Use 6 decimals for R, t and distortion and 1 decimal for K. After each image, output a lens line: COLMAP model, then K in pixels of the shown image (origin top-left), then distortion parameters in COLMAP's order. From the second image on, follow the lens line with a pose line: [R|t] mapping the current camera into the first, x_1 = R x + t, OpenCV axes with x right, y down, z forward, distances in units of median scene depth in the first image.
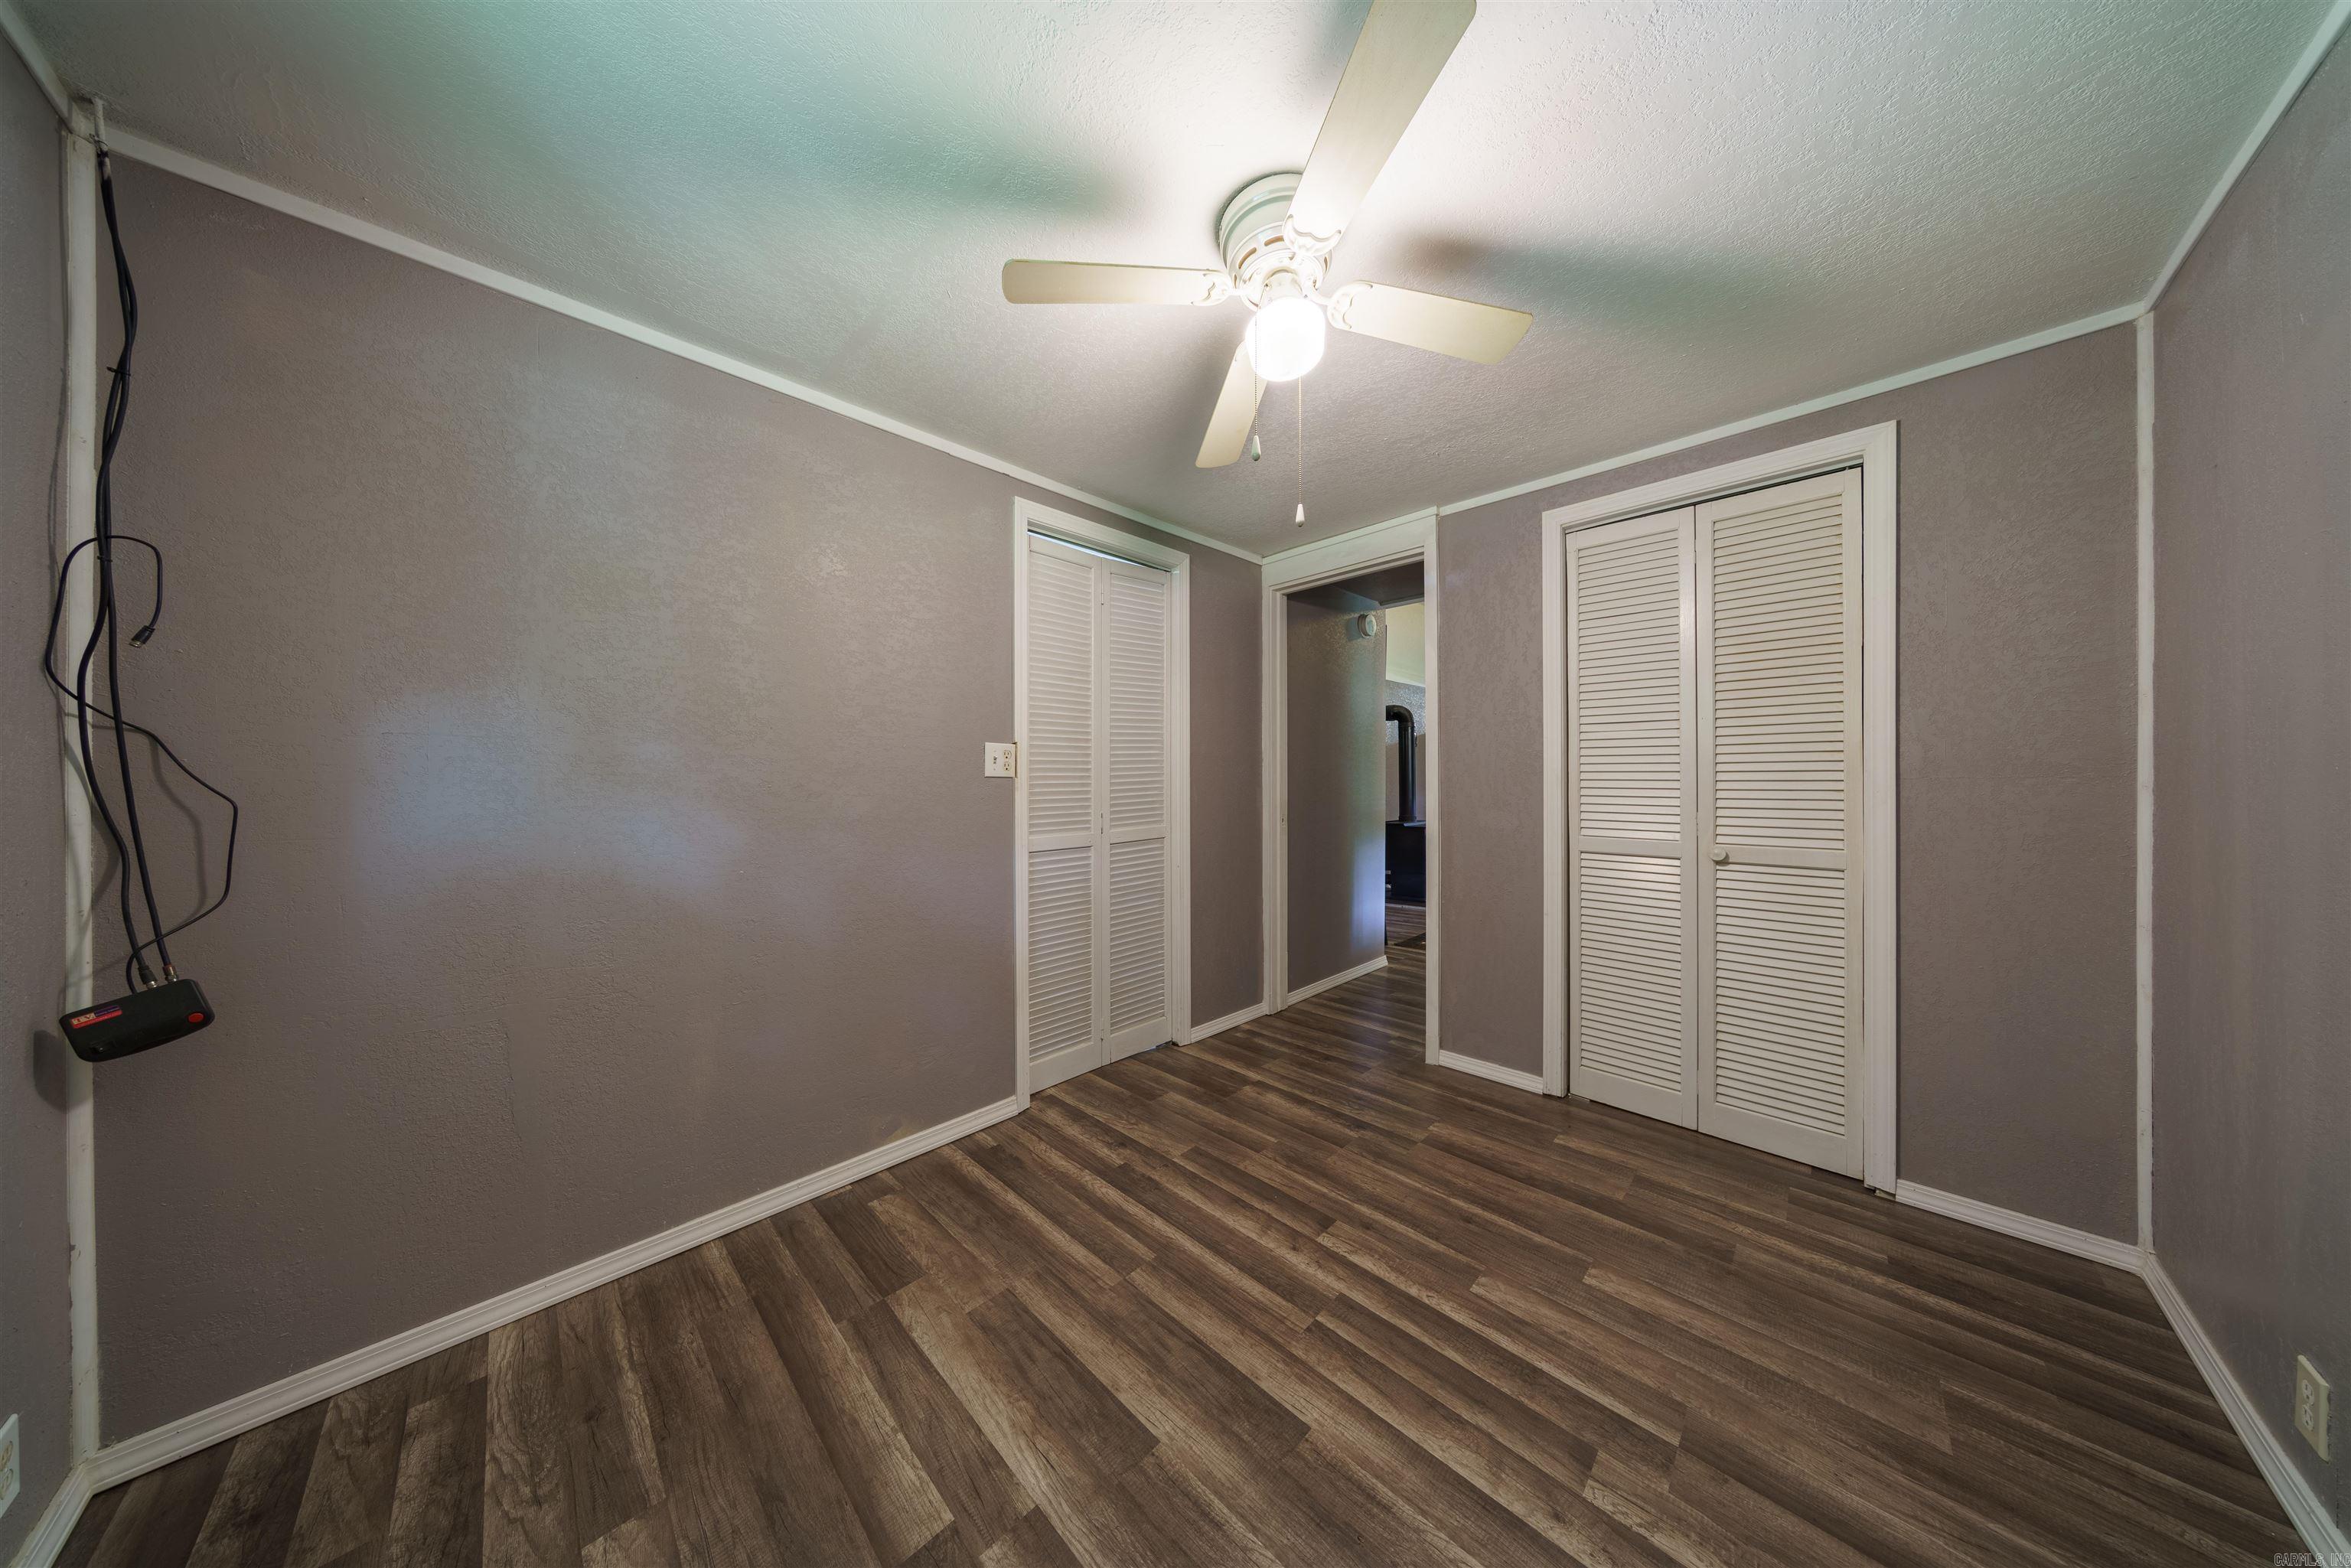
lens RADIAL K [[672.1, 0, 1170.4], [0, 672.1, 788.4], [0, 0, 1]] dist [0.000217, 0.000009]
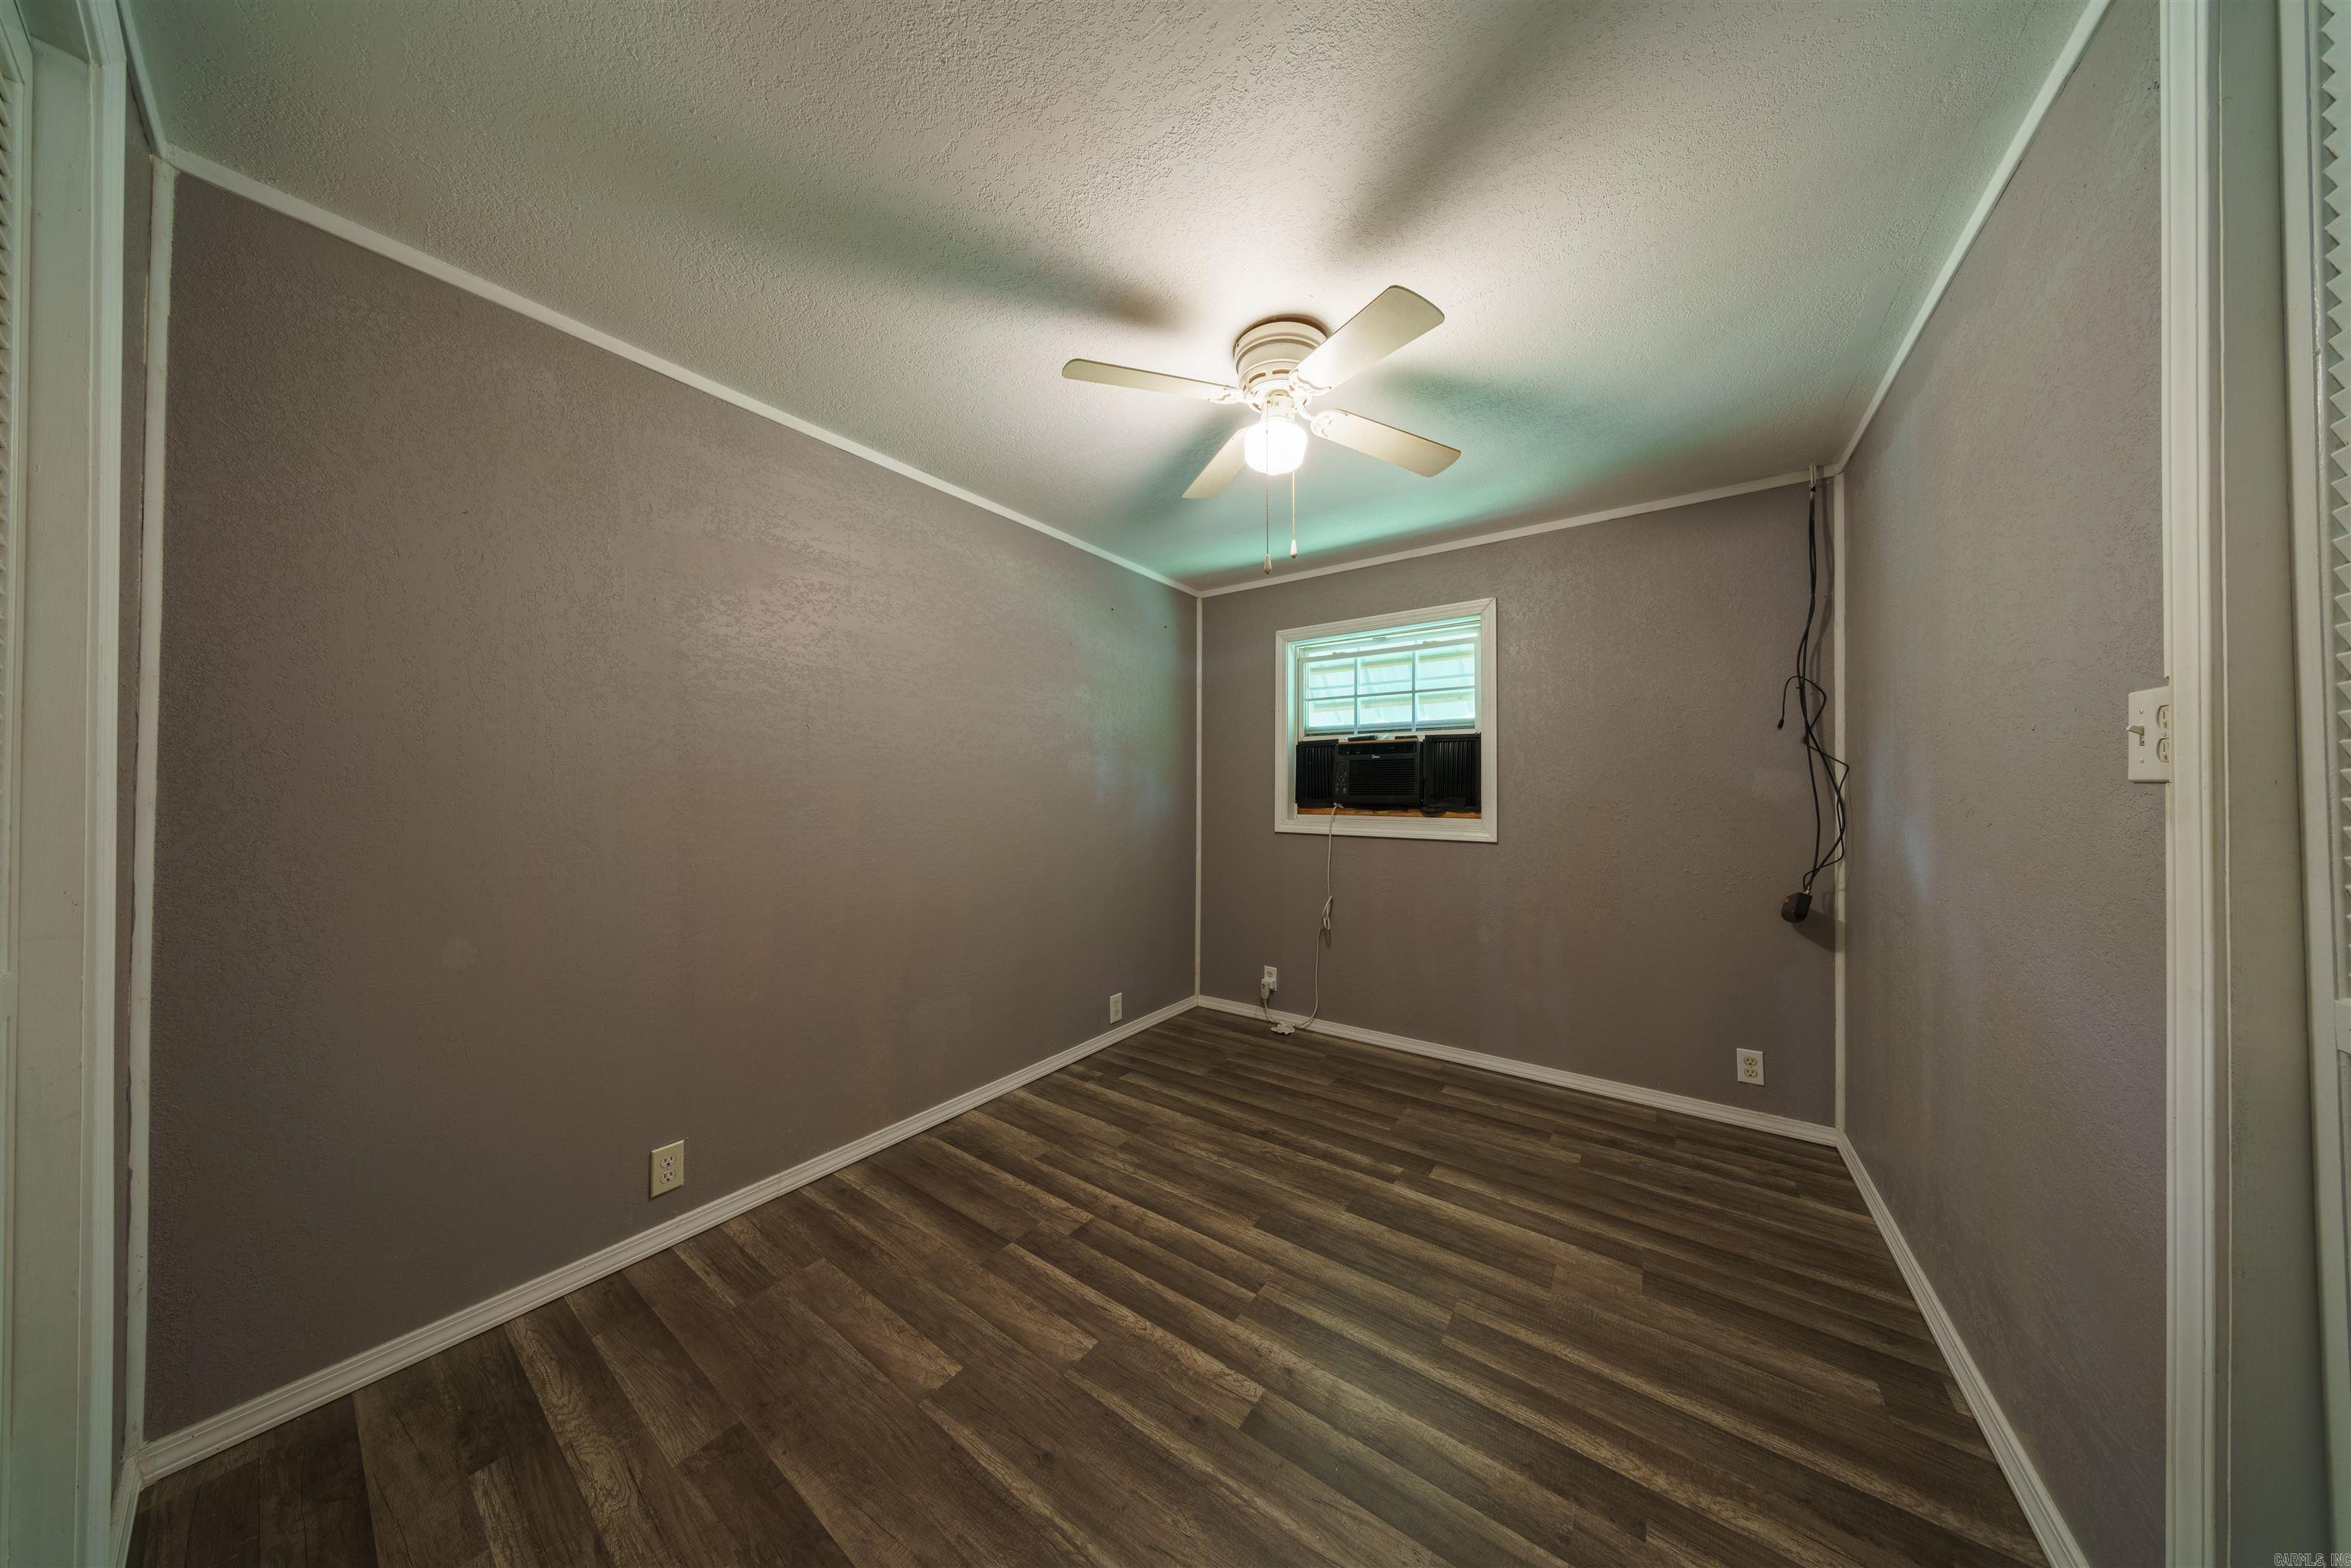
lens RADIAL K [[672.1, 0, 1168.9], [0, 672.1, 786.0], [0, 0, 1]] dist [0.000217, 0.000009]
pose [[-0.988343, -0.001463, -0.152238, 0.508813], [-0.001328, 0.999999, -0.000991, -0.021227], [0.152239, -0.000777, -0.988343, 2.002306]]
